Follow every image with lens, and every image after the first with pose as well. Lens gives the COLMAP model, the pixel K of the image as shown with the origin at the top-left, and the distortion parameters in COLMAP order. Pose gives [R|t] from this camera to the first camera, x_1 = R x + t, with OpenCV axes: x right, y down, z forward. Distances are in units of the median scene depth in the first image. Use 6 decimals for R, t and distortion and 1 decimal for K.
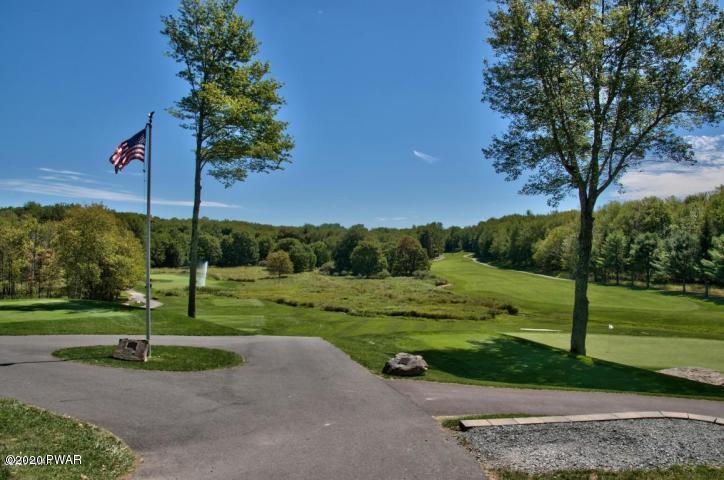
lens RADIAL K [[577.0, 0, 362.0], [0, 577.0, 240.0], [0, 0, 1]] dist [-0.151754, 0.132664]
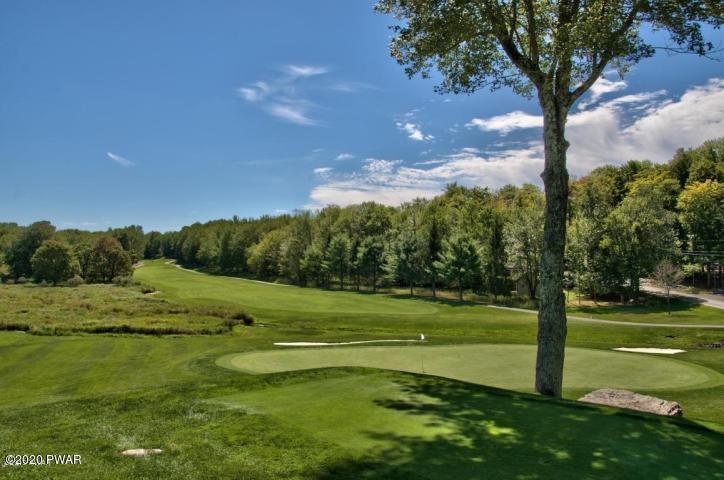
lens RADIAL K [[577.0, 0, 362.0], [0, 577.0, 240.0], [0, 0, 1]] dist [-0.151754, 0.132664]
pose [[0.868596, 0.021415, 0.495058, -0.004130], [-0.013459, 0.999717, -0.019631, 0.011217], [-0.495338, 0.010388, 0.868638, 0.104053]]
